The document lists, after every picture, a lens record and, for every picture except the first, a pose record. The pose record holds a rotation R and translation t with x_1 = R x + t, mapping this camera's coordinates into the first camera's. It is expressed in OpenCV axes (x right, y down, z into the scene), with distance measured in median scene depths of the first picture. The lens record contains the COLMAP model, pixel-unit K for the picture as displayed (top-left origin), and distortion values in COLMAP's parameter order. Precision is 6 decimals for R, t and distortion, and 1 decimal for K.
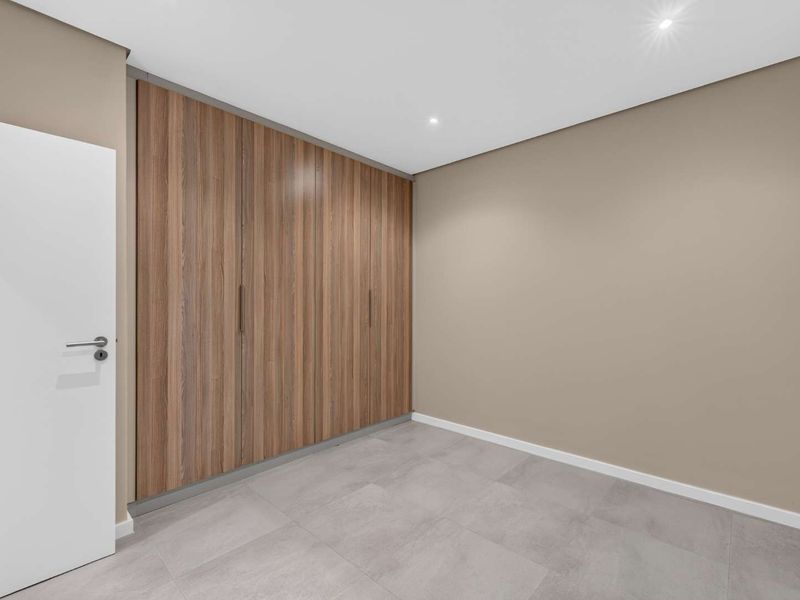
lens RADIAL K [[369.8, 0, 404.9], [0, 369.8, 299.4], [0, 0, 1]] dist [-0.006521, 0.000923]
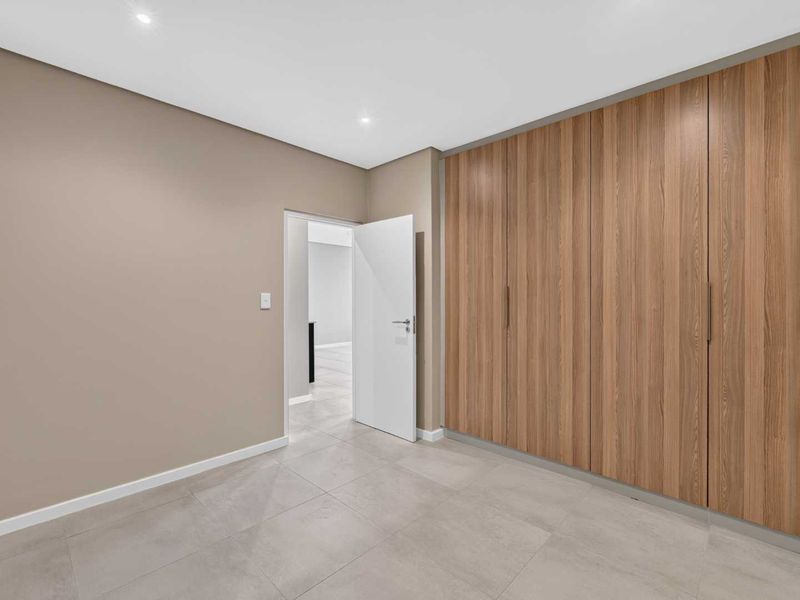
lens RADIAL K [[369.8, 0, 405.0], [0, 369.8, 300.0], [0, 0, 1]] dist [-0.006521, 0.000923]
pose [[-0.026088, 0.003427, -0.999654, 0.635887], [0.001526, 0.999993, 0.003388, 0.000435], [0.999658, -0.001437, -0.026093, 0.651723]]
